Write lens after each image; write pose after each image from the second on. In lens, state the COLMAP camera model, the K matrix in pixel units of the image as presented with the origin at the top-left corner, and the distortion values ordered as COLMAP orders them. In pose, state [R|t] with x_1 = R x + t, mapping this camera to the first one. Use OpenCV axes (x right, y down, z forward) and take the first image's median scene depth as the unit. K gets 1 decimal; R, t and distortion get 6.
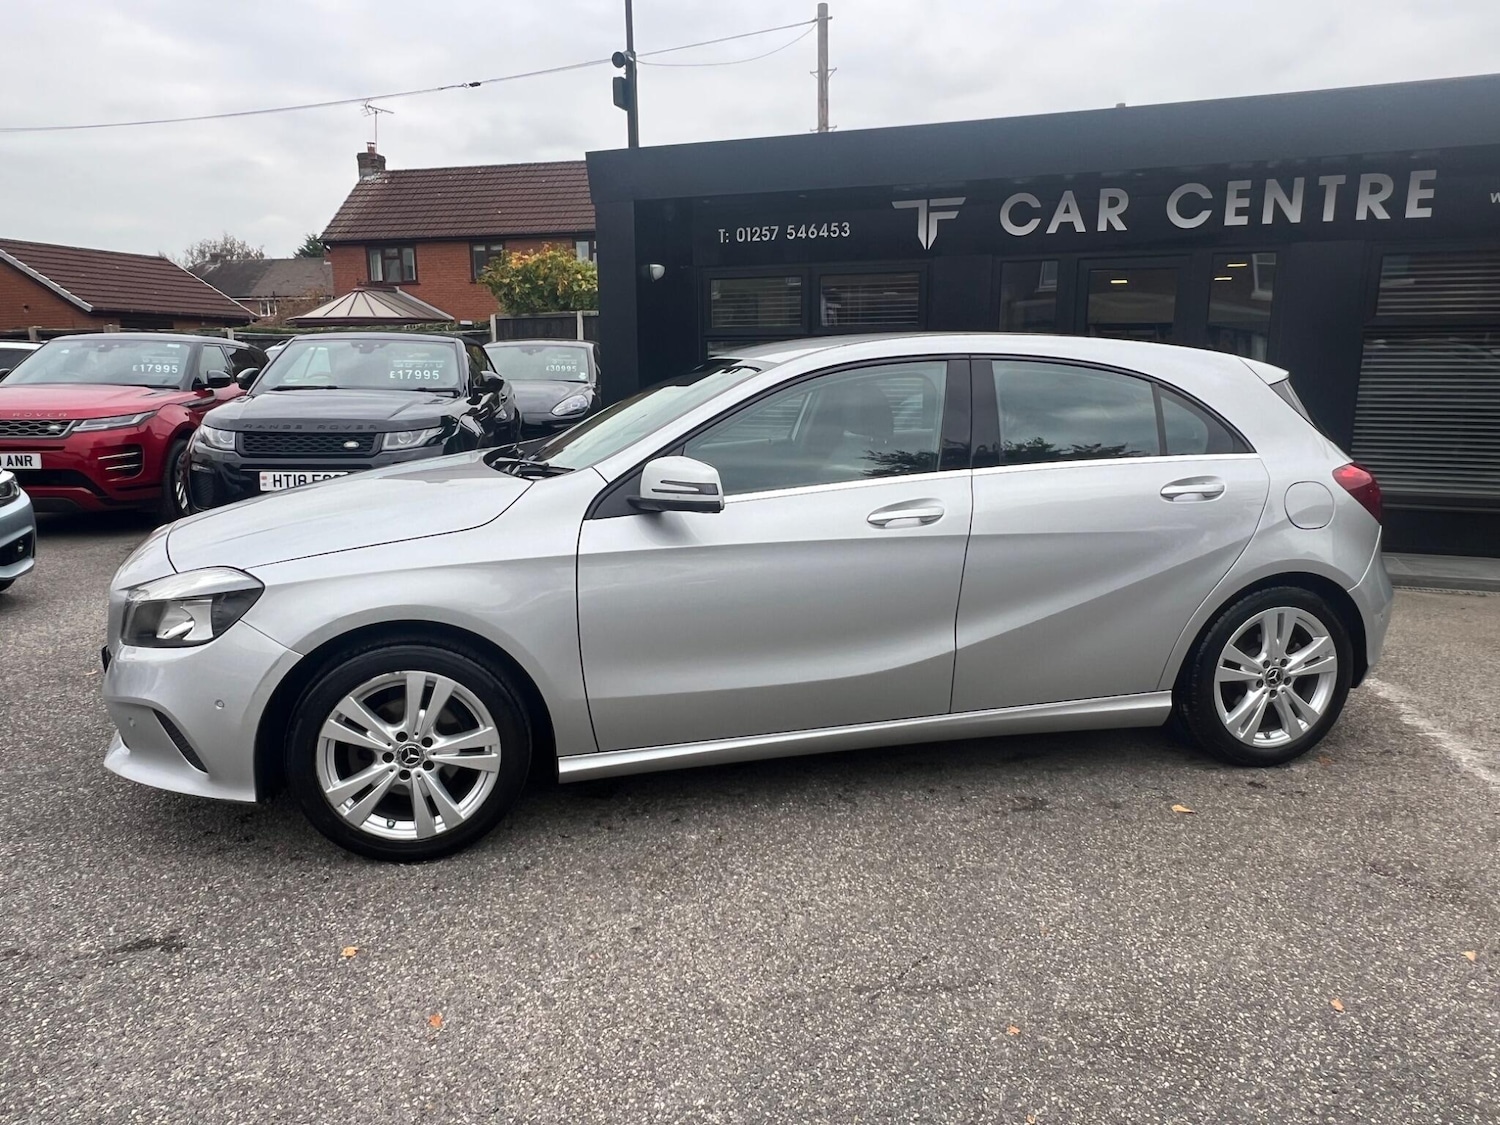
lens RADIAL K [[1024.0, 0, 738.7], [0, 1024.0, 571.2], [0, 0, 1]] dist [-0.002493, -0.000625]
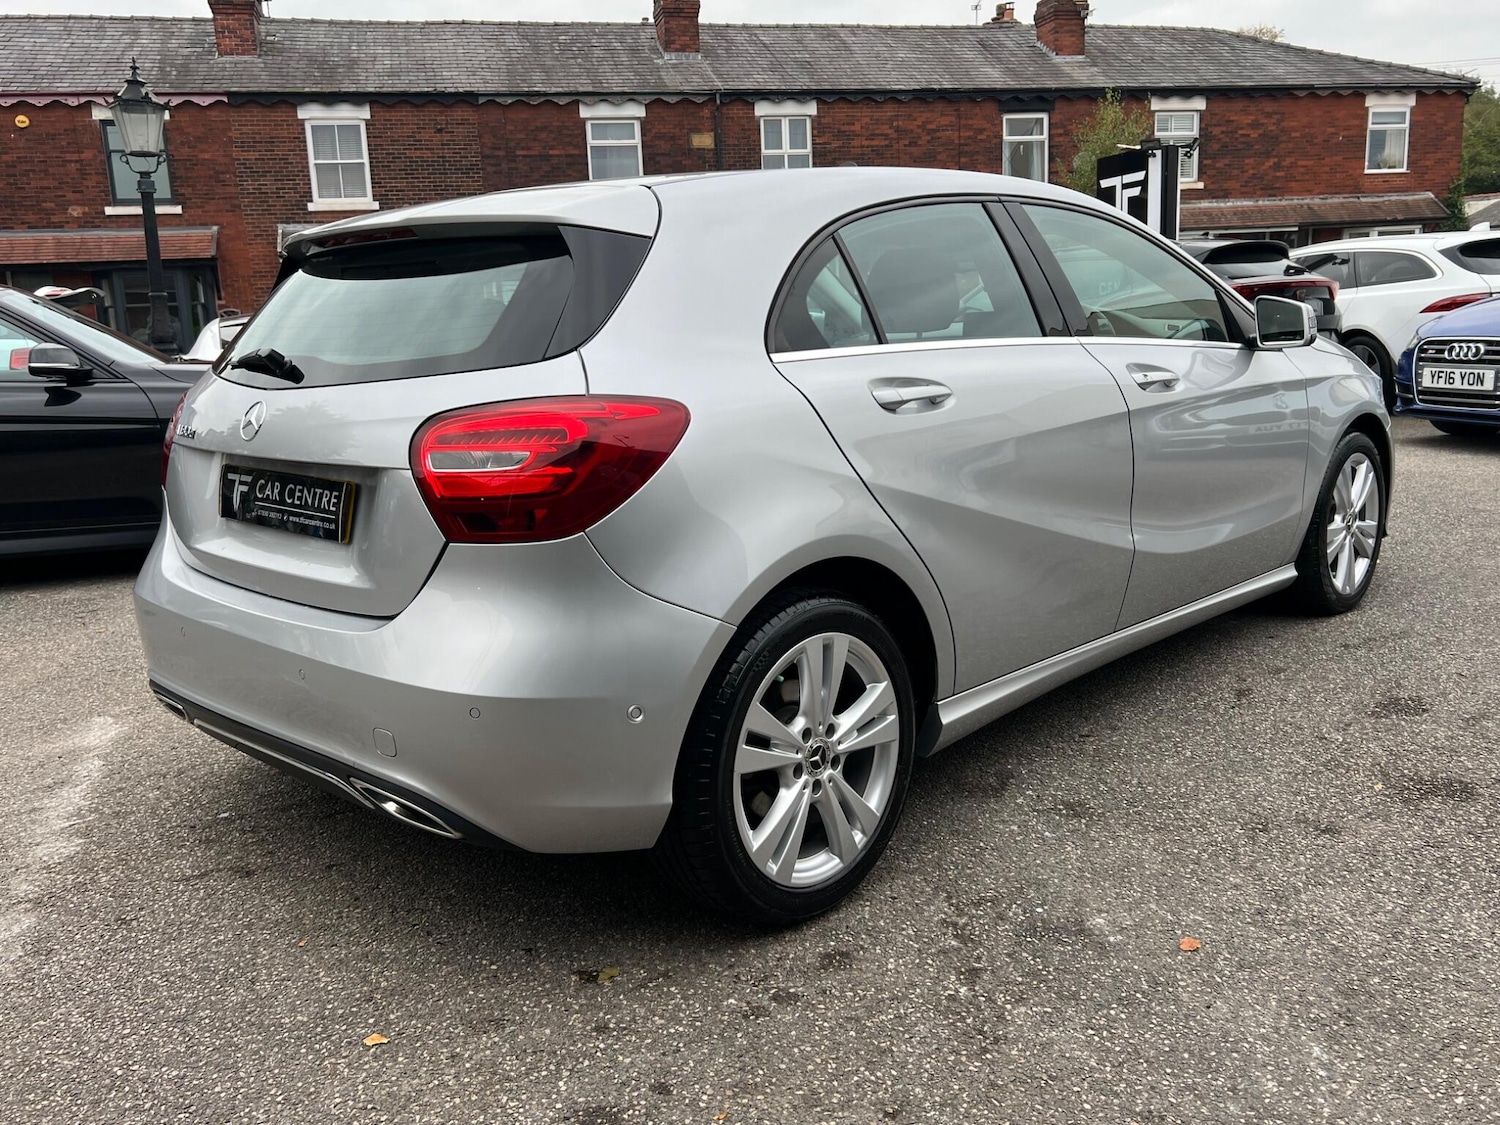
lens RADIAL K [[1269.5, 0, 744.8], [0, 1269.5, 550.5], [0, 0, 1]] dist [0.046002, -0.040421]
pose [[-0.844130, 0.140465, -0.517411, 0.777225], [-0.064879, 0.931214, 0.358651, -0.342423], [0.532199, 0.336317, -0.776953, 1.953113]]
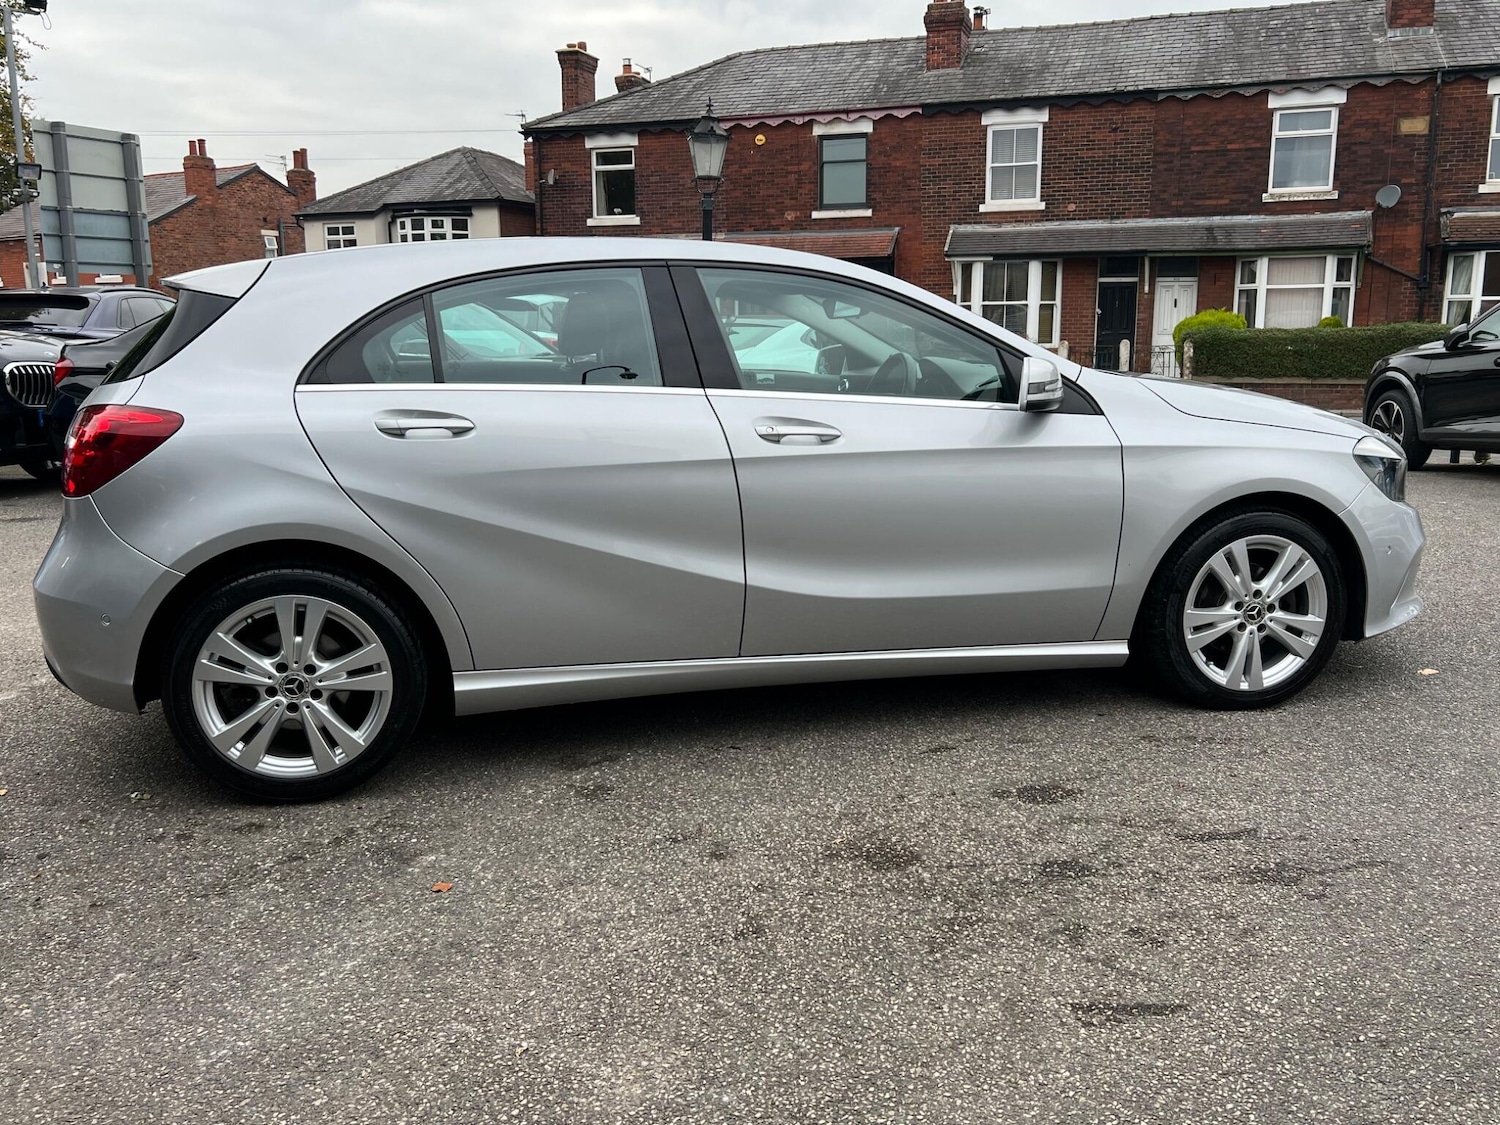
lens RADIAL K [[1269.5, 0, 759.6], [0, 1269.5, 557.6], [0, 0, 1]] dist [0.046002, -0.040421]
pose [[-0.999872, 0.008327, 0.013631, 0.040004], [0.012934, 0.922823, 0.385006, -0.437256], [-0.009373, 0.385133, -0.922813, 2.305074]]
